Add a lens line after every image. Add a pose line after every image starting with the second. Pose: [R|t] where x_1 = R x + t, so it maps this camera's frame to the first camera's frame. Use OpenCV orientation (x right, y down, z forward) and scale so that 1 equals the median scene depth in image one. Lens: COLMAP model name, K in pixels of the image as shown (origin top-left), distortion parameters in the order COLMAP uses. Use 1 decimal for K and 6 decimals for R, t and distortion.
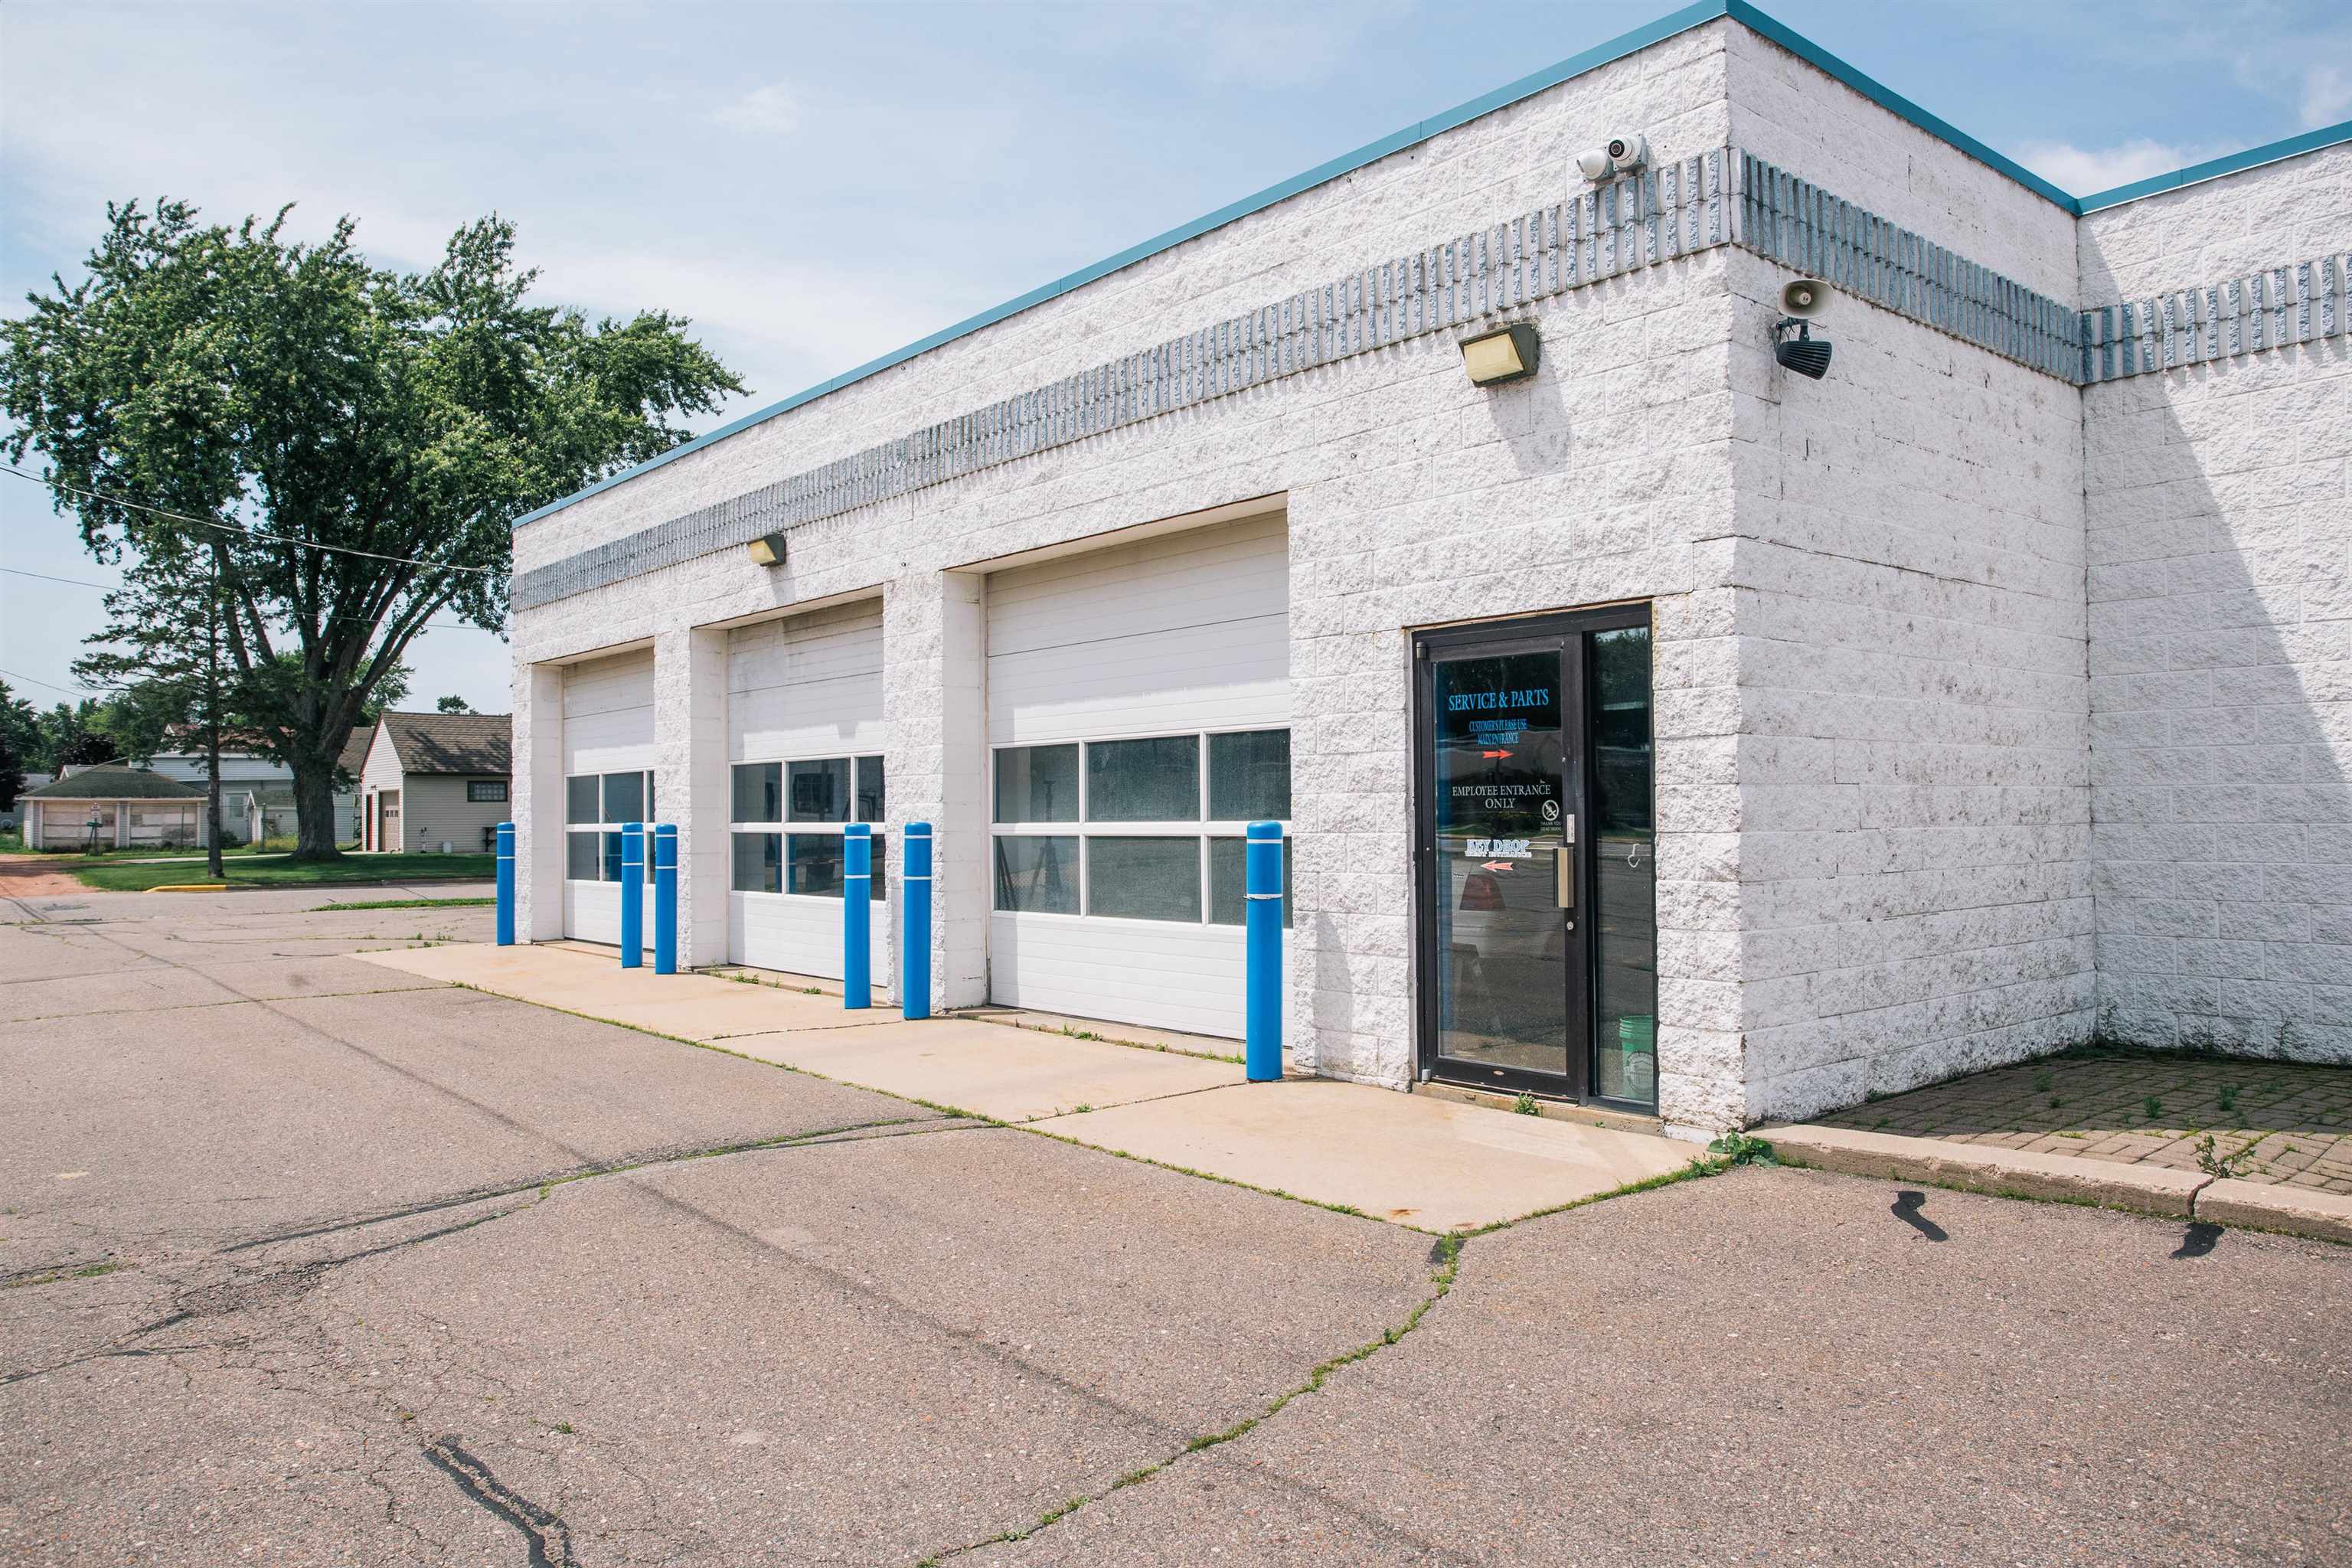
lens RADIAL K [[1633.0, 0, 1180.2], [0, 1633.0, 791.7], [0, 0, 1]] dist [-0.076495, 0.168478]
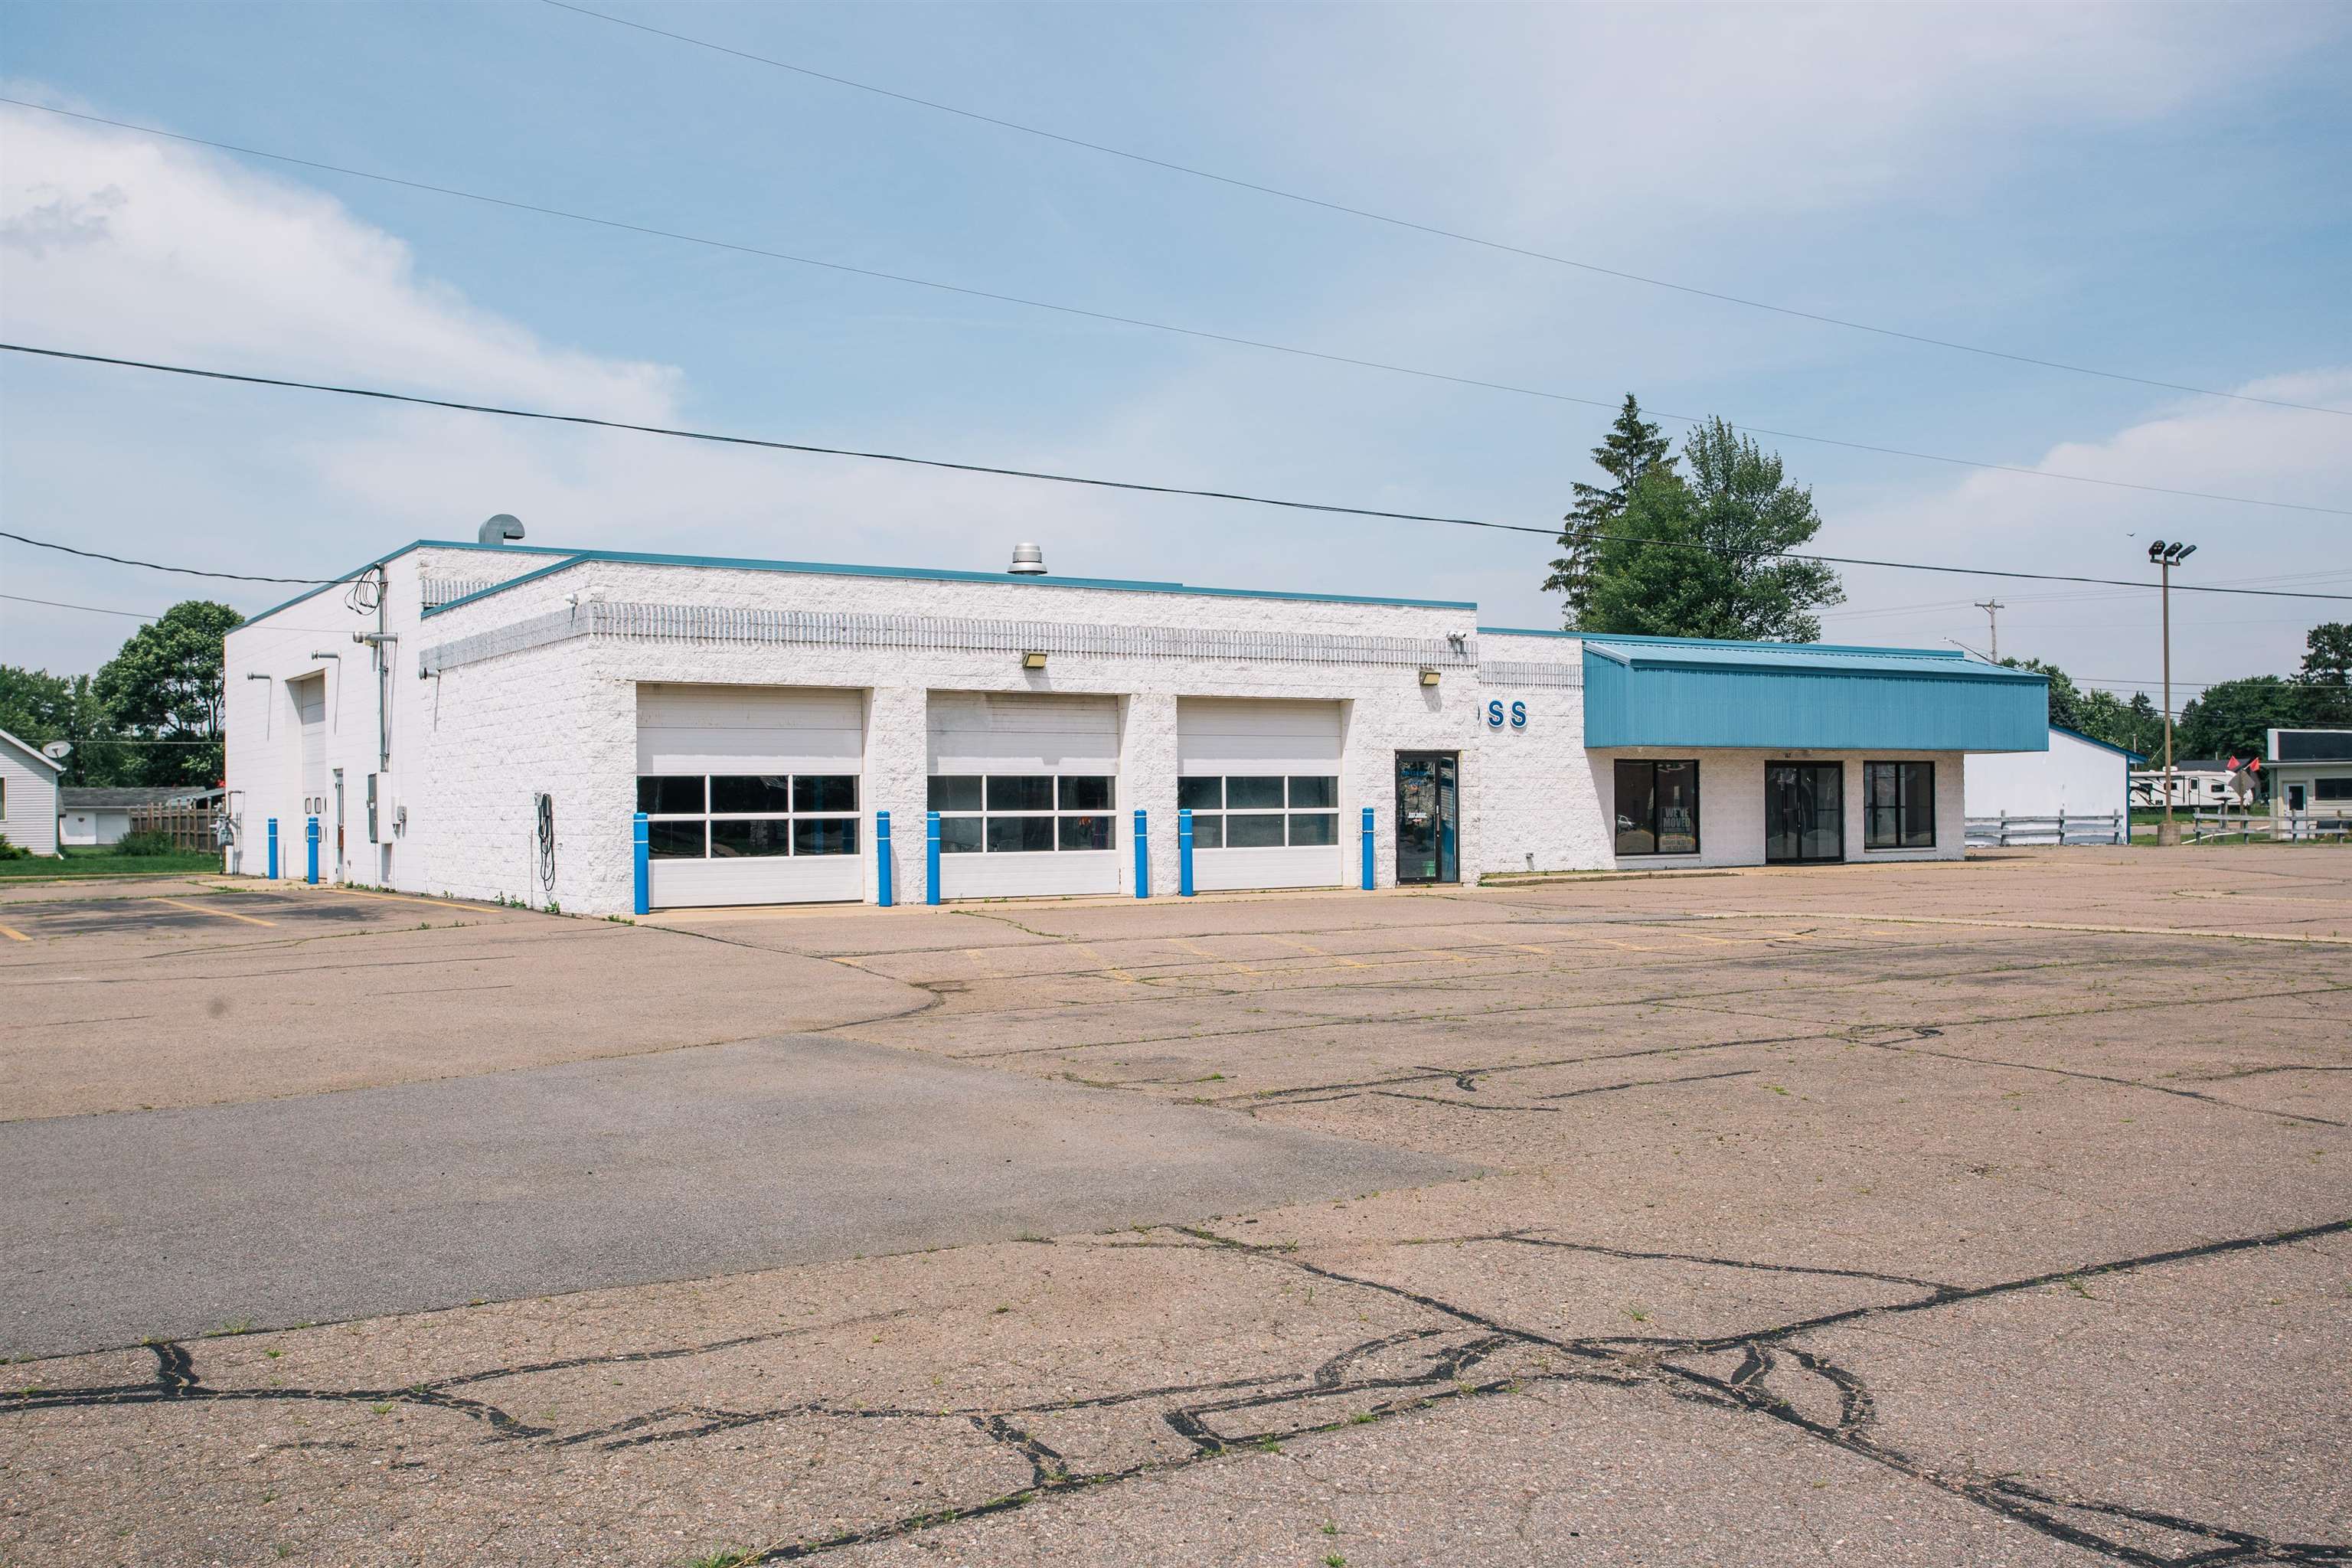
lens RADIAL K [[2083.0, 0, 1136.6], [0, 2083.0, 808.9], [0, 0, 1]] dist [0.052863, 0.000965]
pose [[0.144515, 0.010488, 0.989447, -2.564785], [-0.006009, 0.999935, -0.009721, 0.040034], [-0.989484, -0.004541, 0.144569, 0.558412]]
